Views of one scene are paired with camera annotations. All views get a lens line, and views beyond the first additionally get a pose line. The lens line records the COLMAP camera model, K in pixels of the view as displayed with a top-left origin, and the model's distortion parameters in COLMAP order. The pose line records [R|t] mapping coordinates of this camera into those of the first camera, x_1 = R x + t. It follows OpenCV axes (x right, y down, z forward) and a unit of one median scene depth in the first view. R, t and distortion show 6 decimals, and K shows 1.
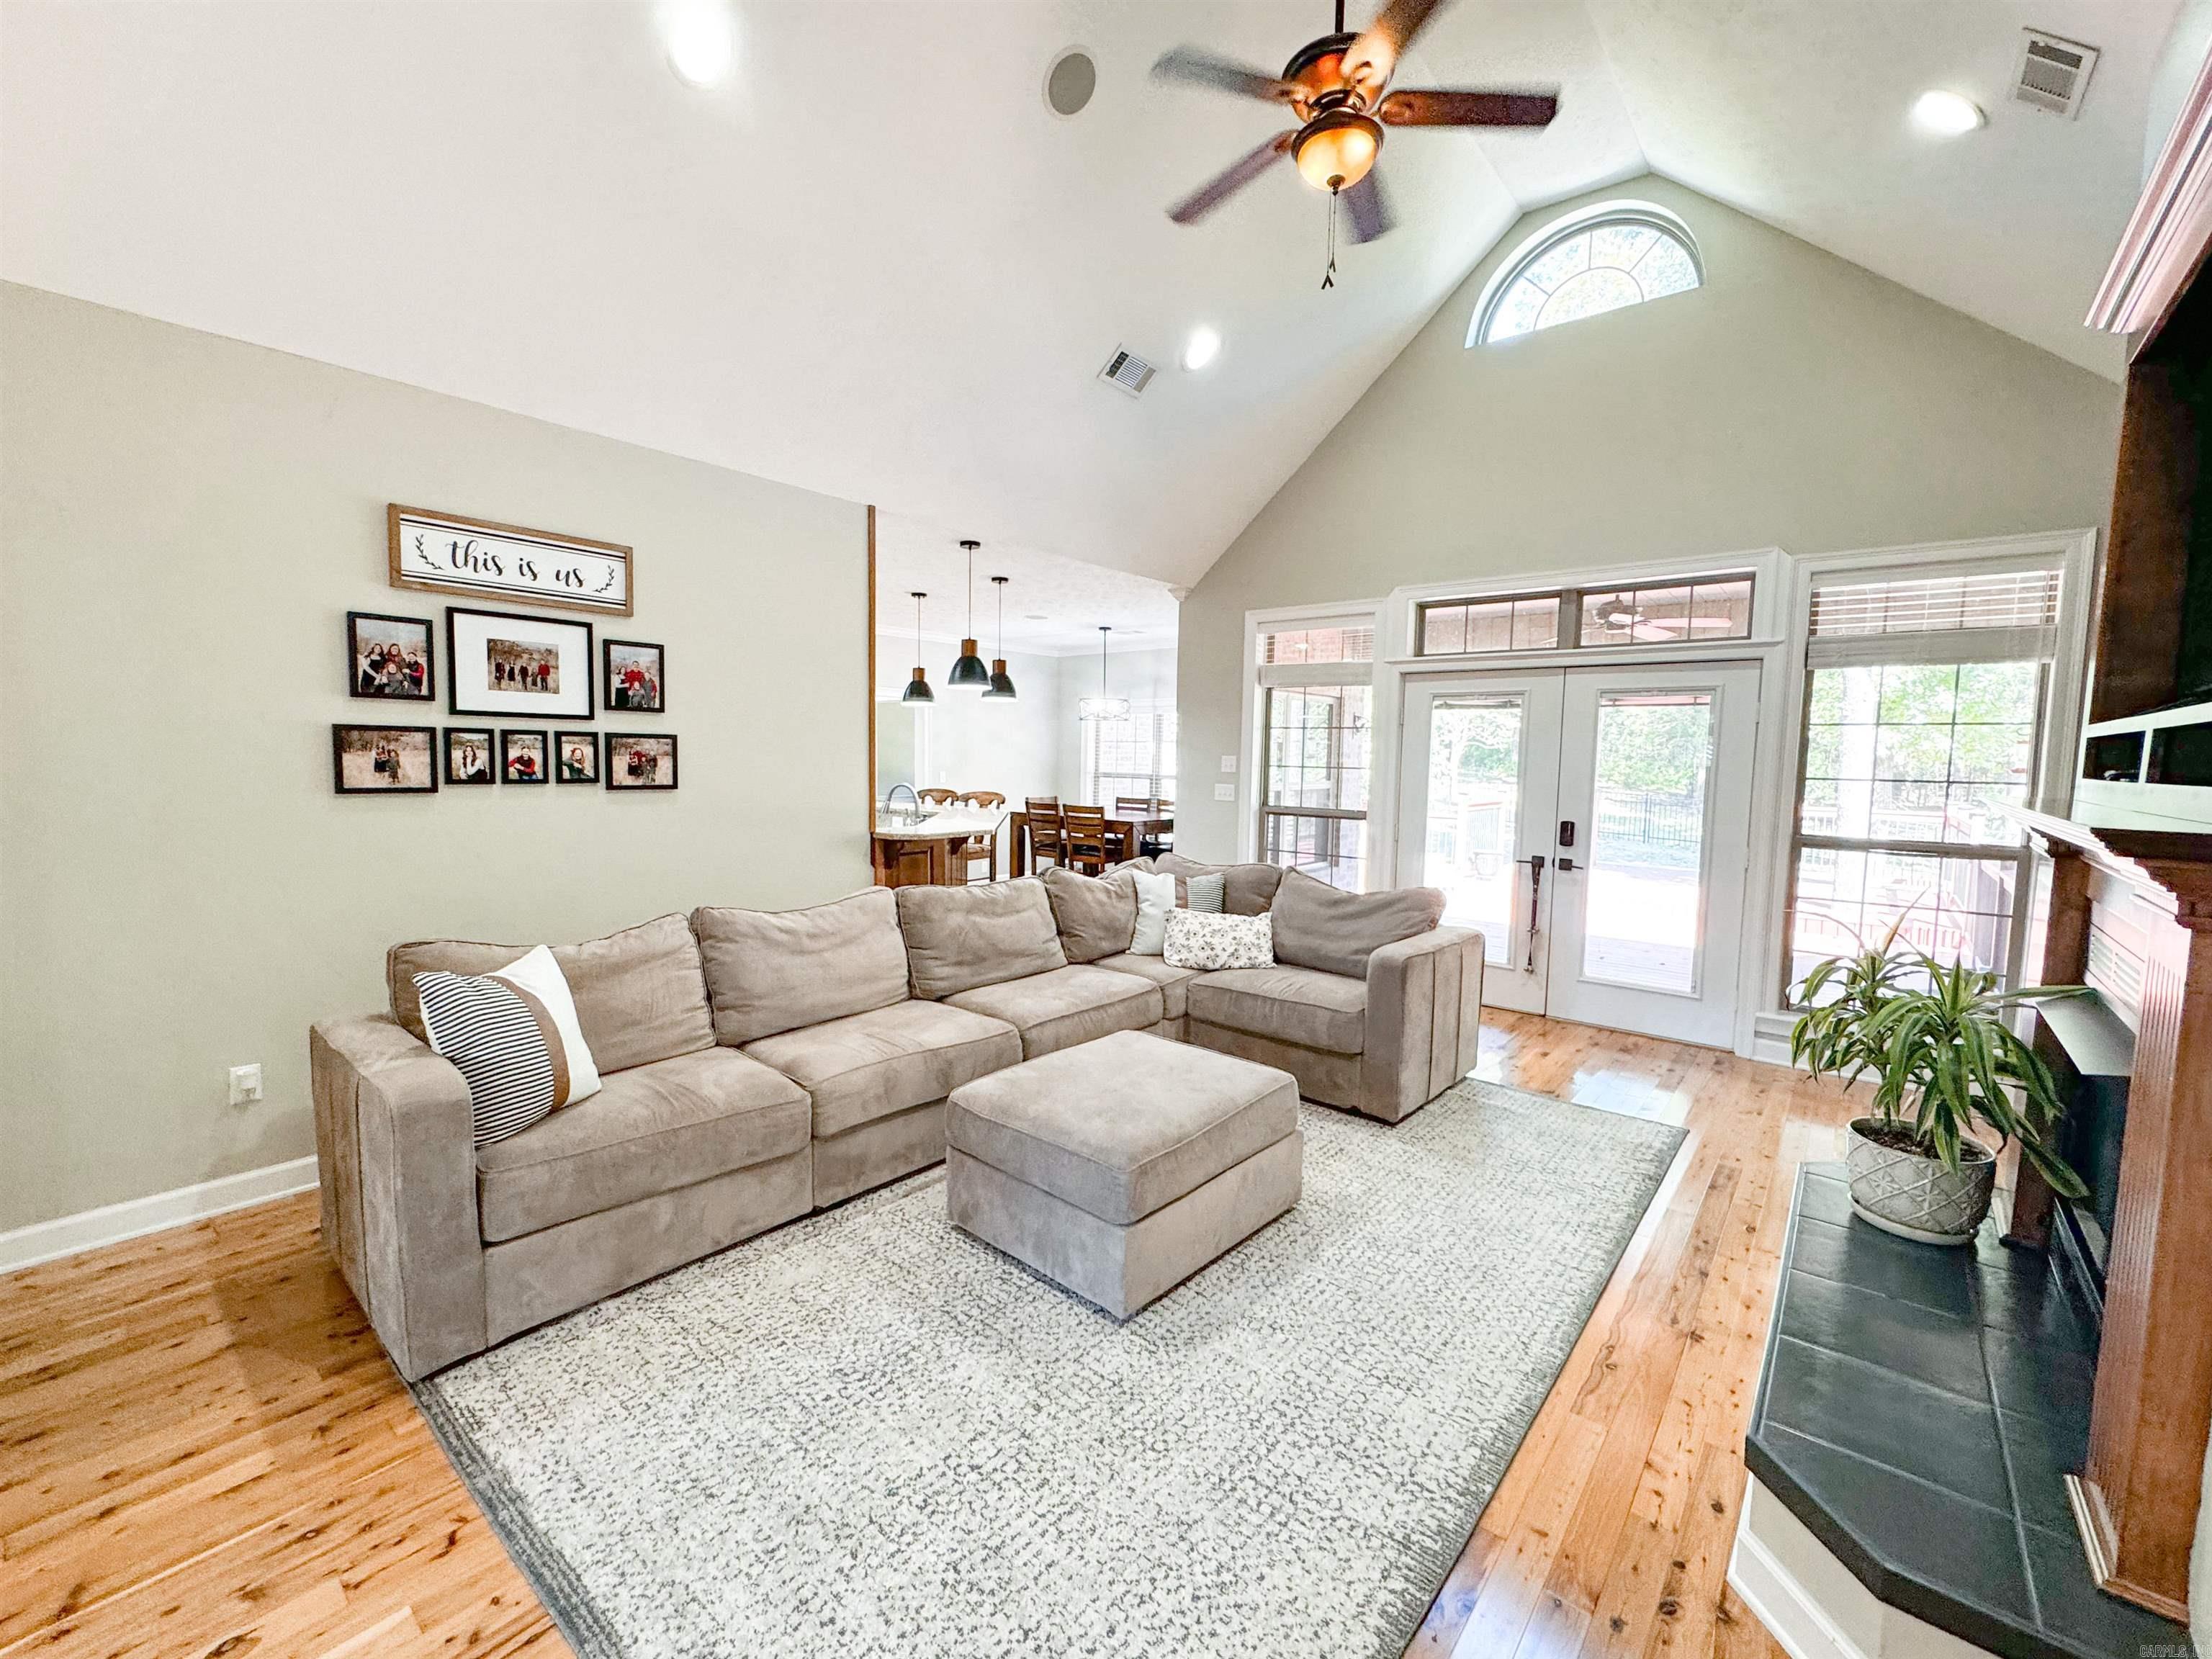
lens RADIAL K [[917.1, 0, 1101.9], [0, 917.1, 823.8], [0, 0, 1]] dist [-0.002953, 0.000302]
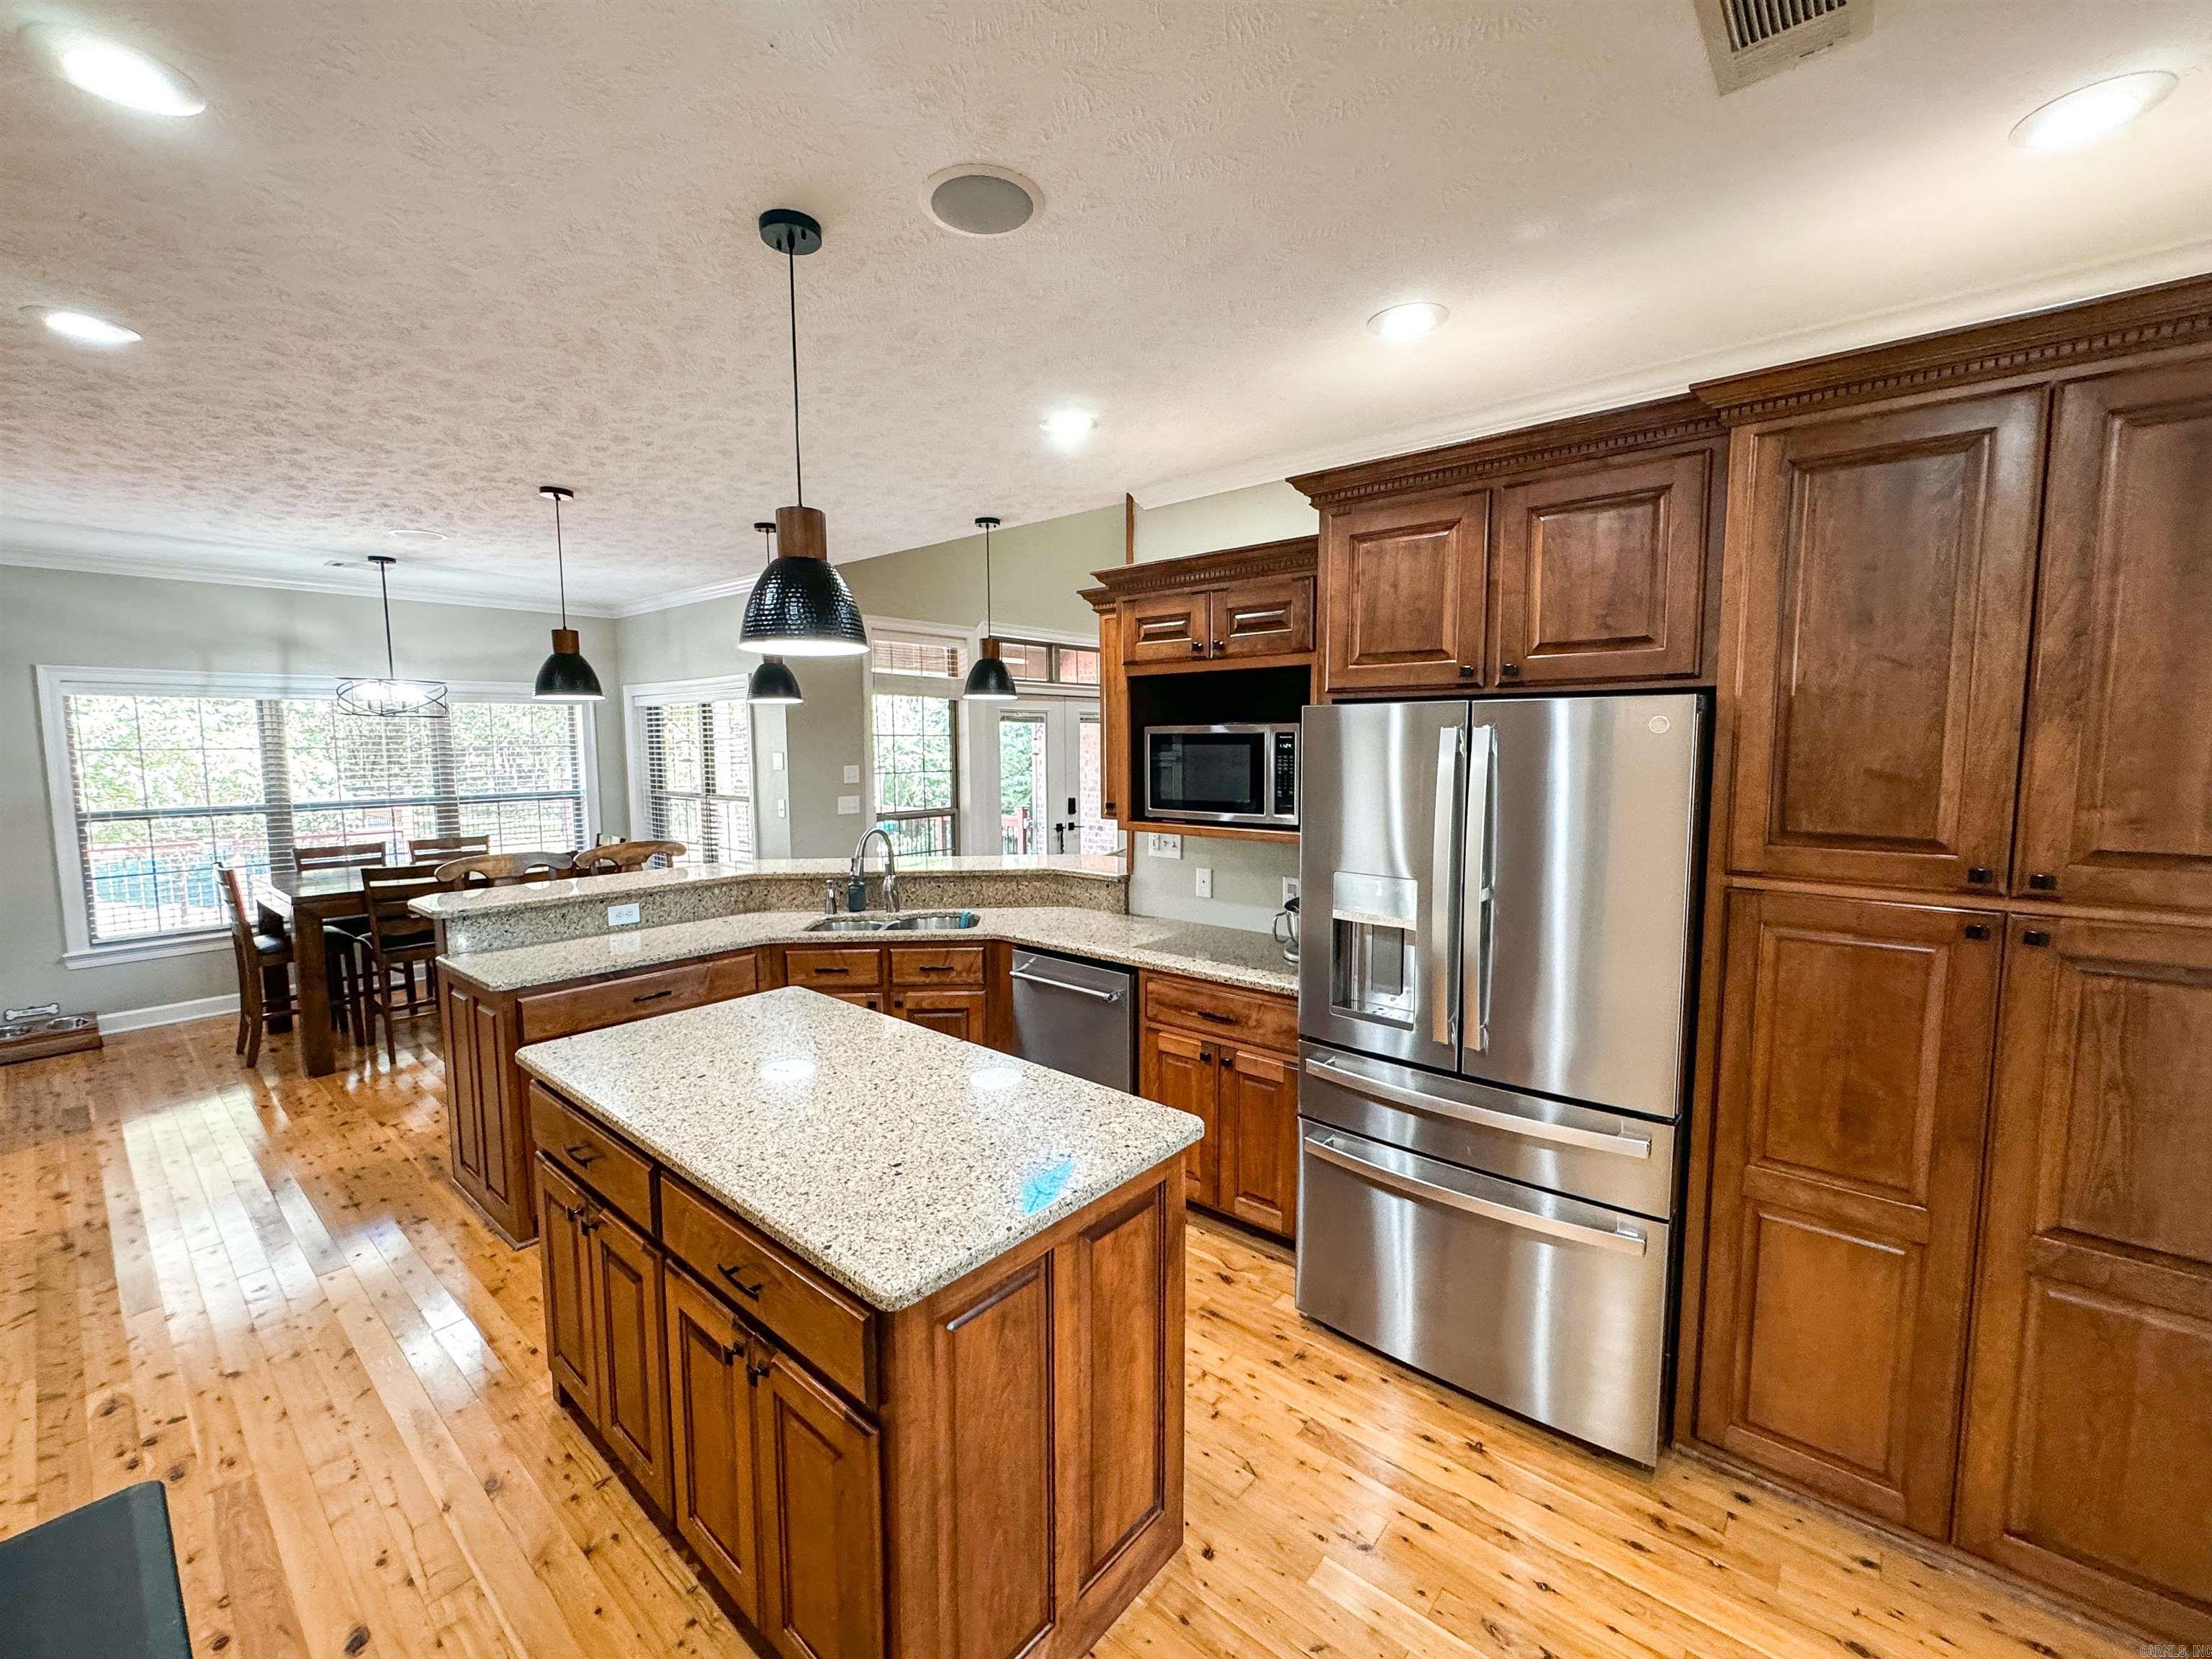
lens RADIAL K [[917.1, 0, 1101.9], [0, 917.1, 823.8], [0, 0, 1]] dist [-0.002953, 0.000302]
pose [[0.004525, -0.108998, 0.994032, -1.196747], [0.081940, 0.990740, 0.108264, -0.143196], [-0.996627, 0.080961, 0.013414, 1.103416]]
